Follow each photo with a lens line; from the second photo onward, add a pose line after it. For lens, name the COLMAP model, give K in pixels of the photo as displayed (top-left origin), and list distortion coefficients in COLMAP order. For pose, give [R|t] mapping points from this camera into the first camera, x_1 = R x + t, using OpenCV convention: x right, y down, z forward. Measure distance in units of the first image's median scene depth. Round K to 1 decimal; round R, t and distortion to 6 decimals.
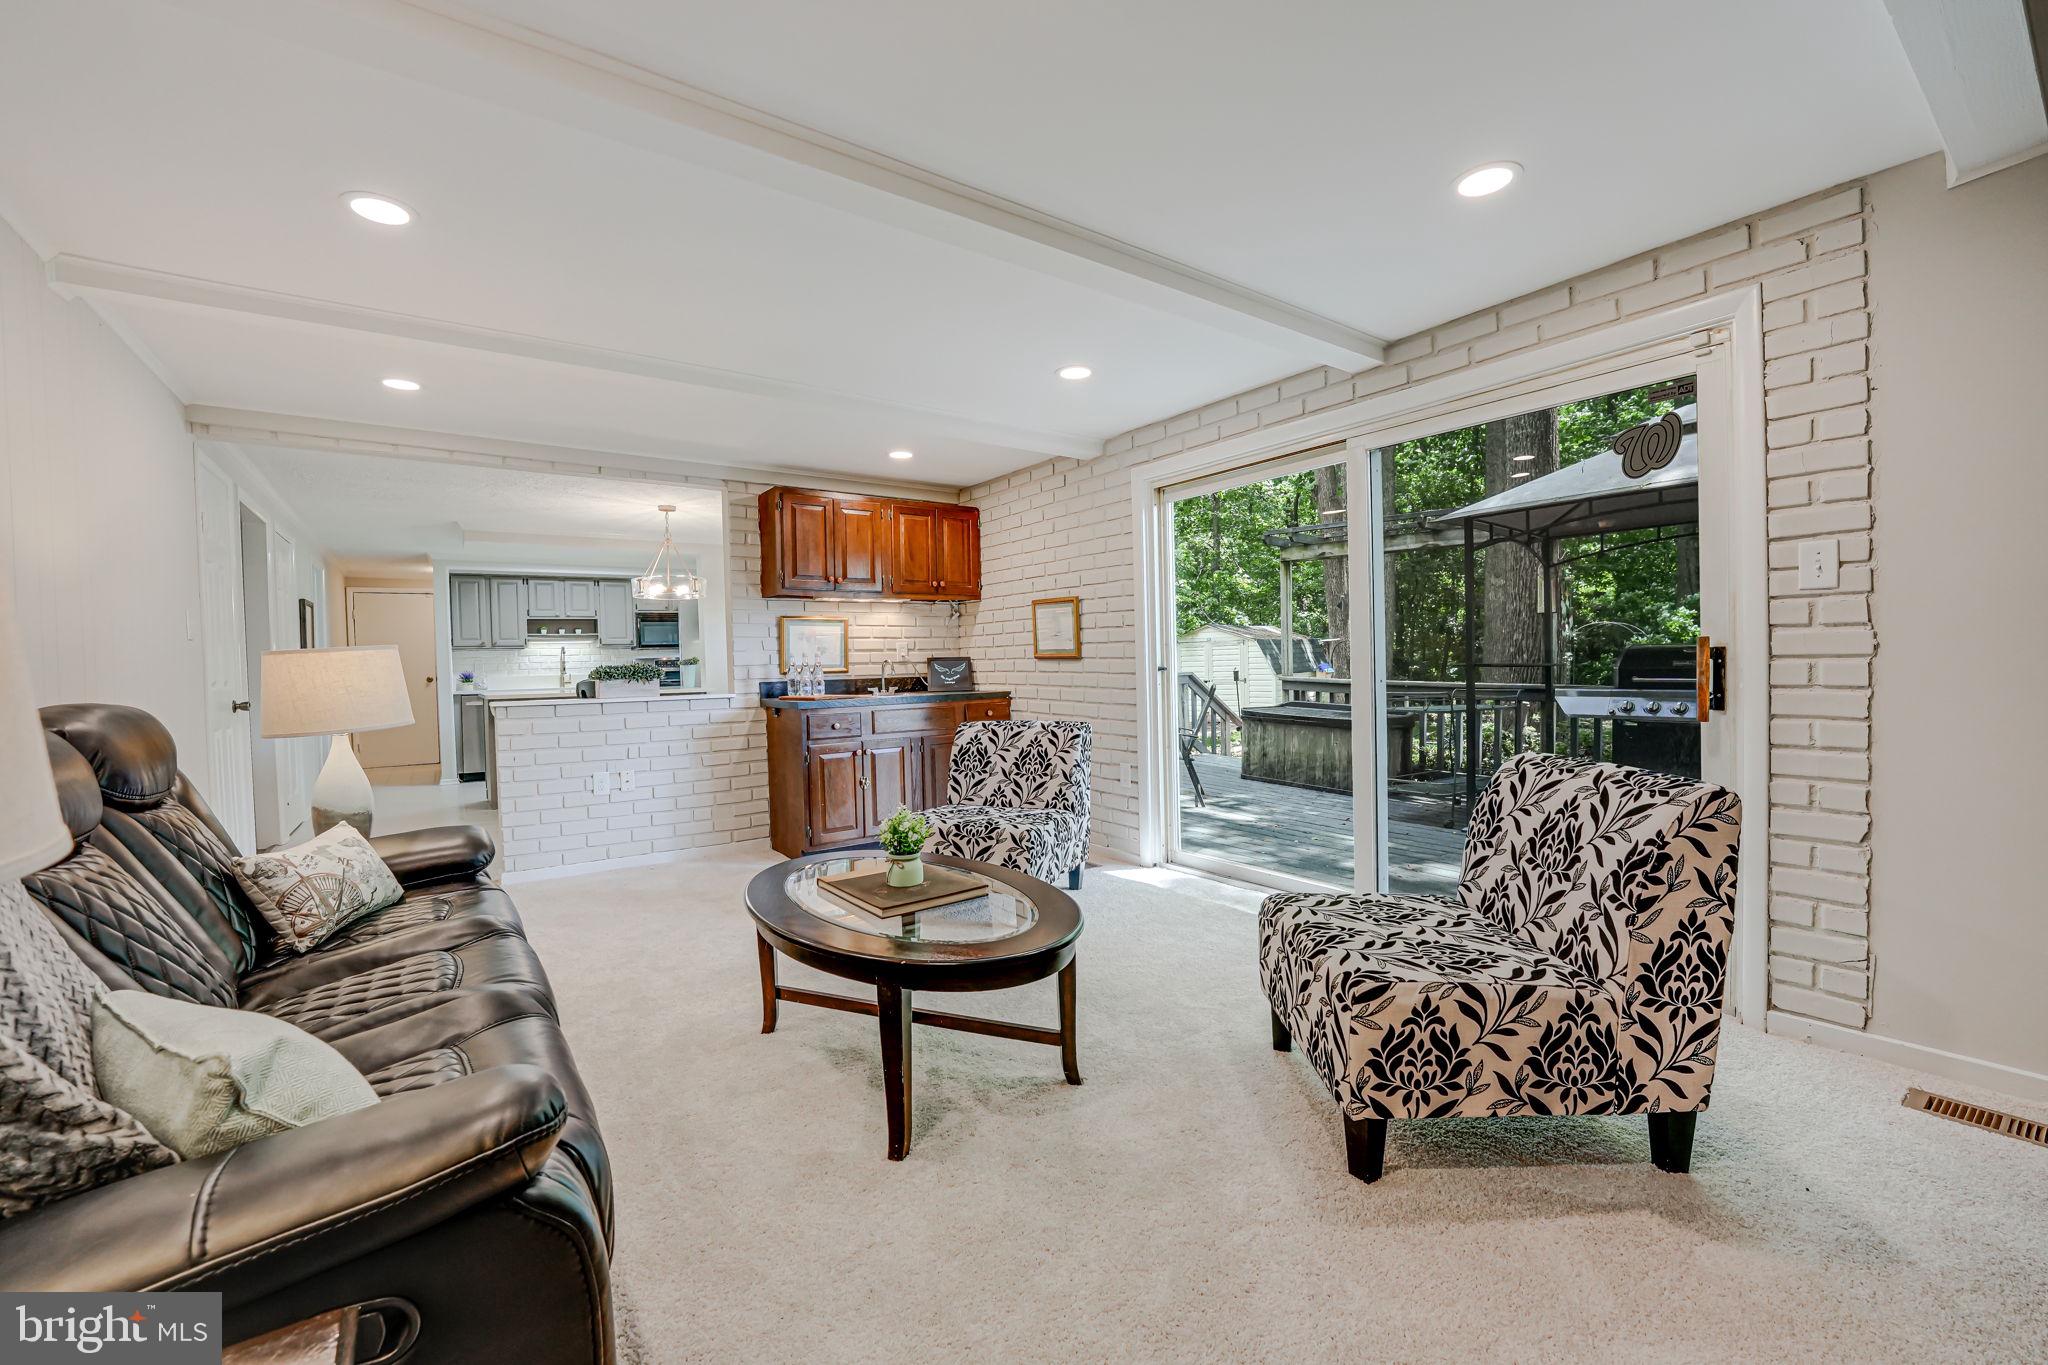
lens RADIAL K [[833.0, 0, 1026.5], [0, 833.0, 679.7], [0, 0, 1]] dist [-0.031244, 0.000029]
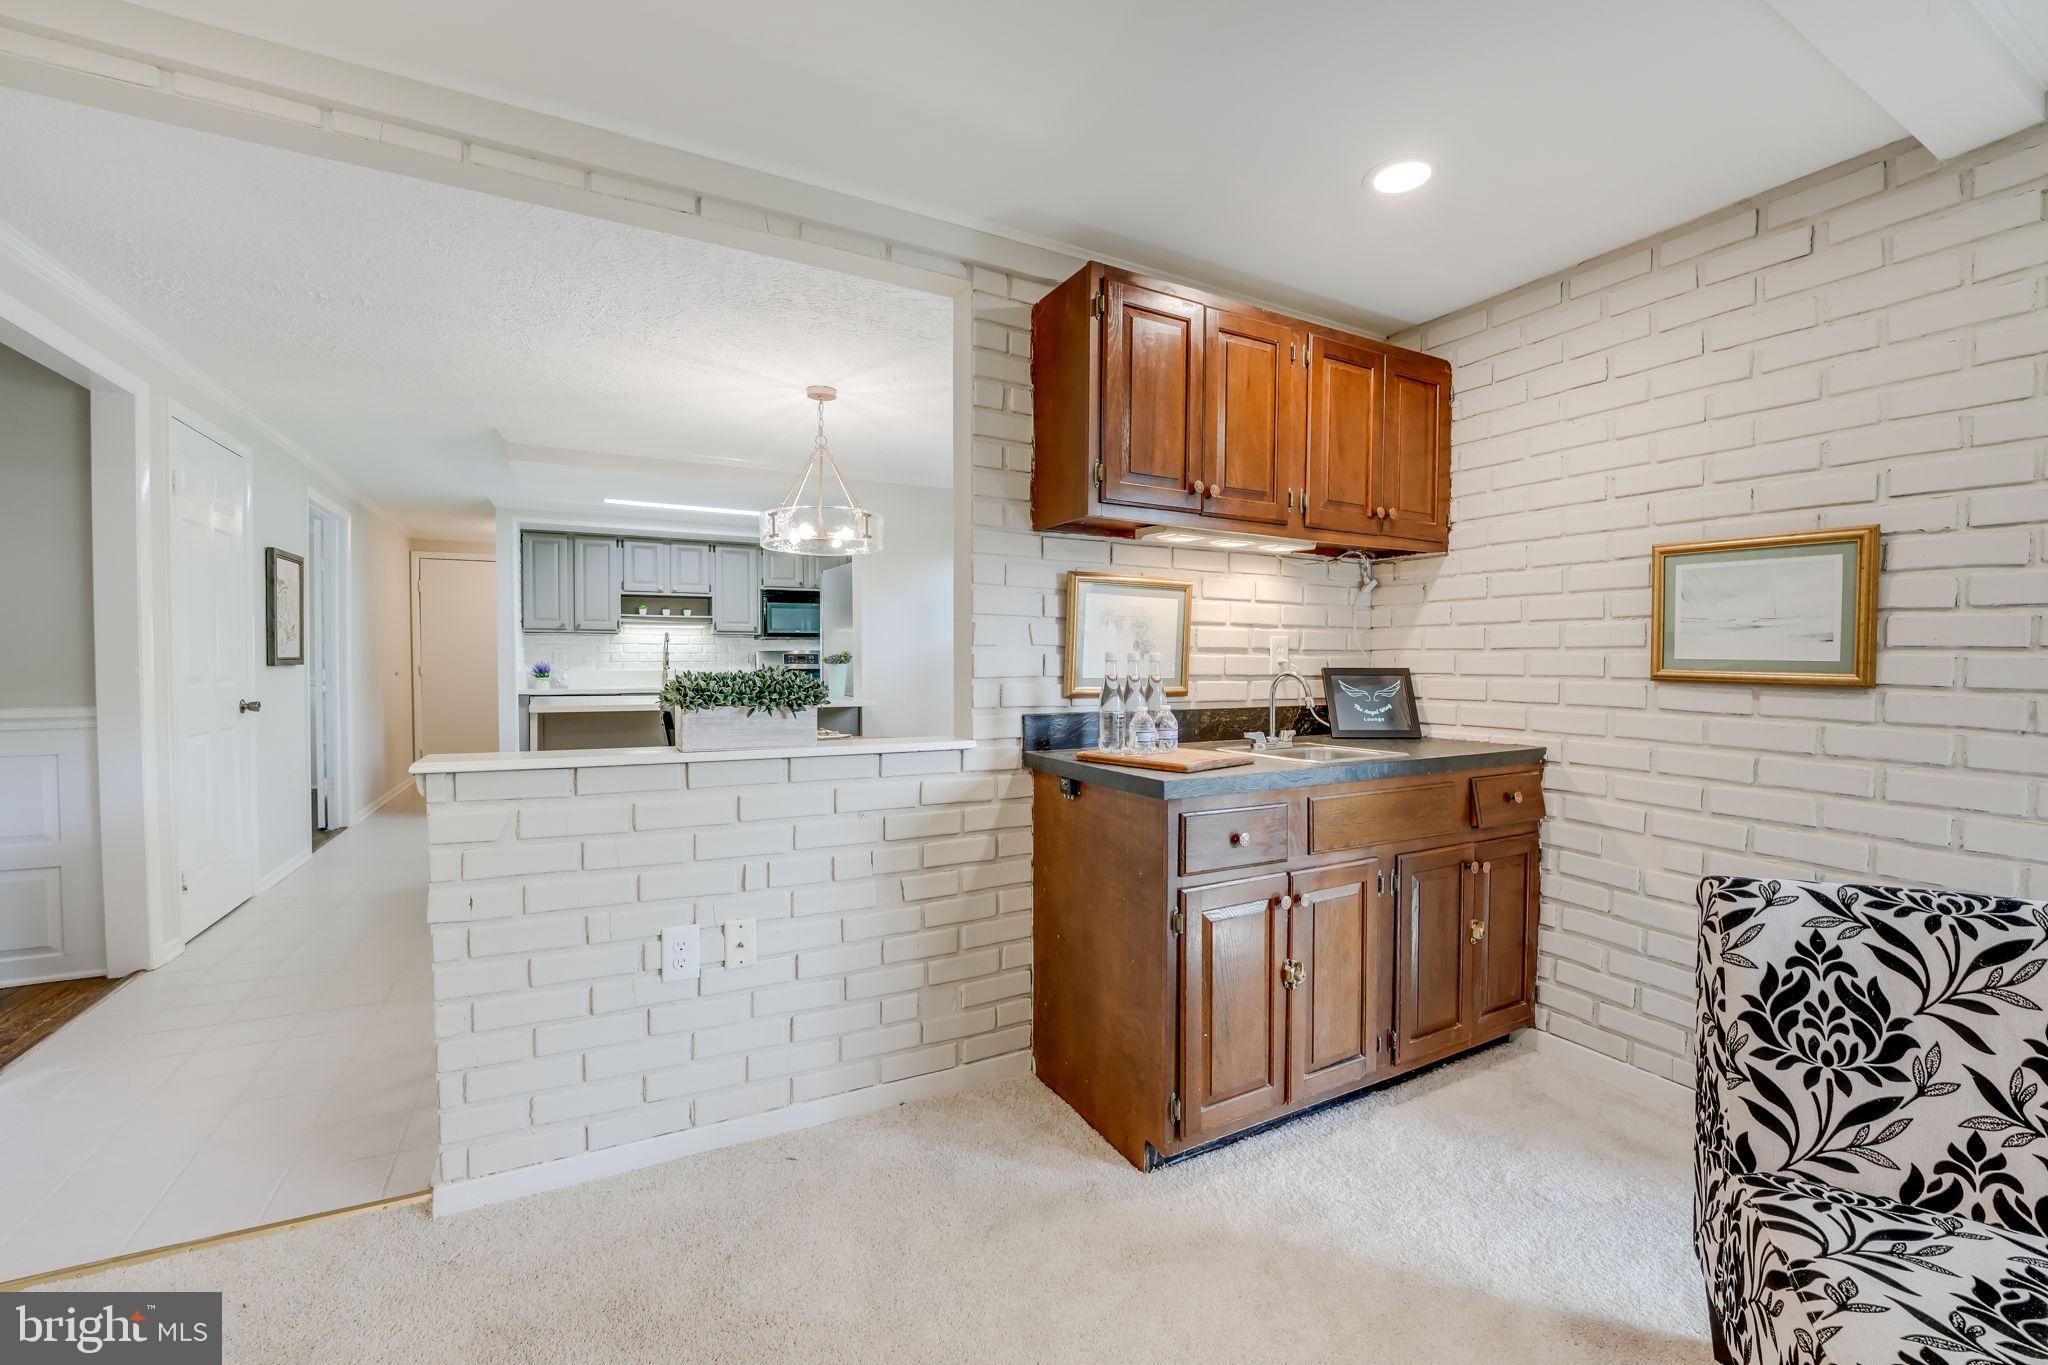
lens RADIAL K [[831.7, 0, 1022.7], [0, 831.7, 679.9], [0, 0, 1]] dist [-0.032575, 0.005601]
pose [[0.991106, 0.029067, -0.129860, -0.242740], [-0.028652, 0.999577, 0.005068, -0.017101], [0.129952, -0.001302, 0.991519, 0.504497]]
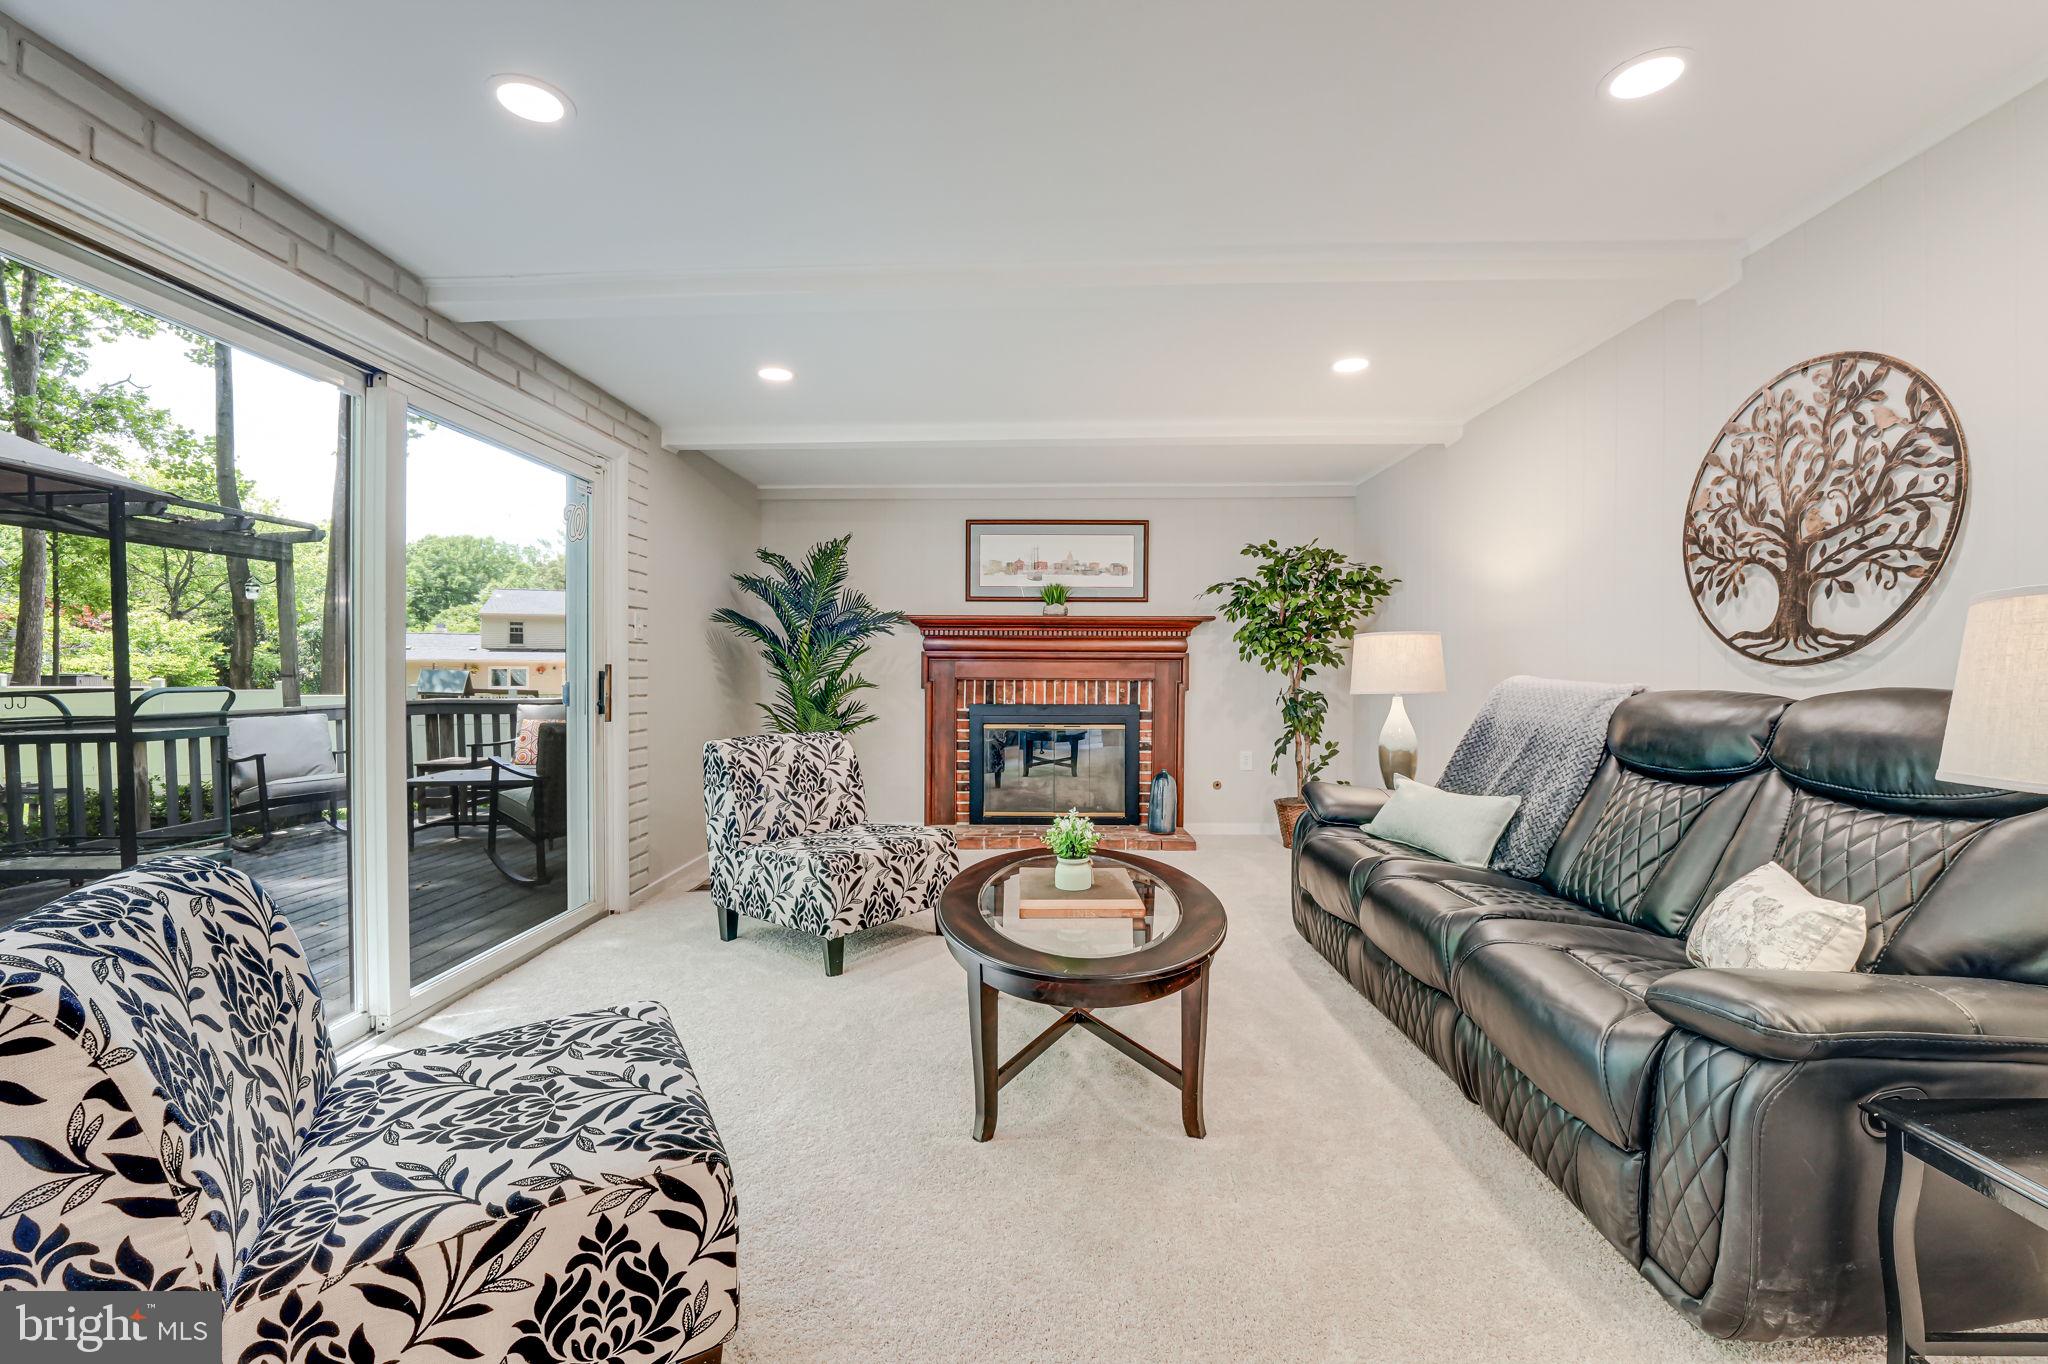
lens RADIAL K [[843.9, 0, 1026.3], [0, 843.9, 677.4], [0, 0, 1]] dist [-0.033157, 0.005106]
pose [[-0.801933, 0.019386, 0.597100, -0.302168], [0.033868, 0.999341, 0.013040, -0.009939], [-0.596454, 0.030679, -0.802061, 0.784778]]
